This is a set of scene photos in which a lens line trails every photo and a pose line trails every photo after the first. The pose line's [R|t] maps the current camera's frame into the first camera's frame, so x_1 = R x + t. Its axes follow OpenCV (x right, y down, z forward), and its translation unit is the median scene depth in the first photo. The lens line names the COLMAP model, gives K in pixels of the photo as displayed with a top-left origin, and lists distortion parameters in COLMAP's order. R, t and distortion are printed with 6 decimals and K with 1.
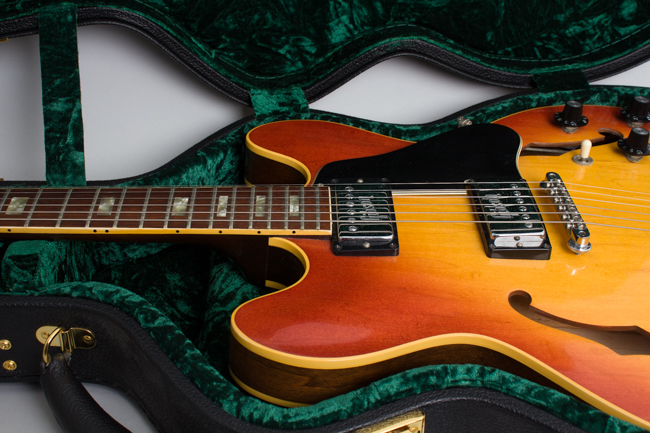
lens RADIAL K [[972.8, 0, 325.5], [0, 972.8, 216.1], [0, 0, 1]] dist [0.043167, 0.000000]
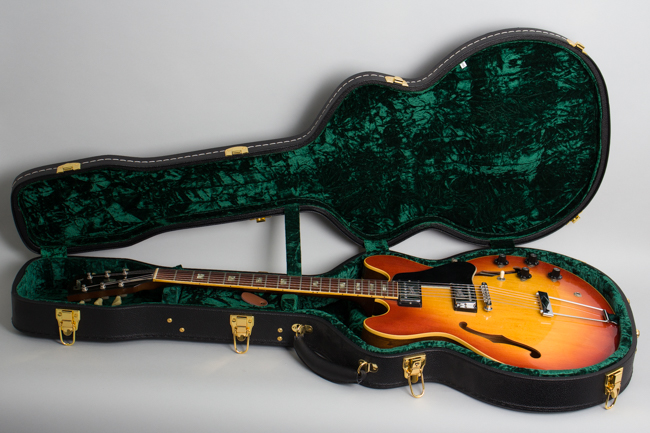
lens RADIAL K [[1245.6, 0, 325.5], [0, 1245.6, 216.9], [0, 0, 1]] dist [0.346366, 0.000000]
pose [[0.997539, 0.057928, -0.039508, -0.065117], [-0.061896, 0.992223, -0.107997, 0.165620], [0.032945, 0.110176, 0.993366, -2.300846]]
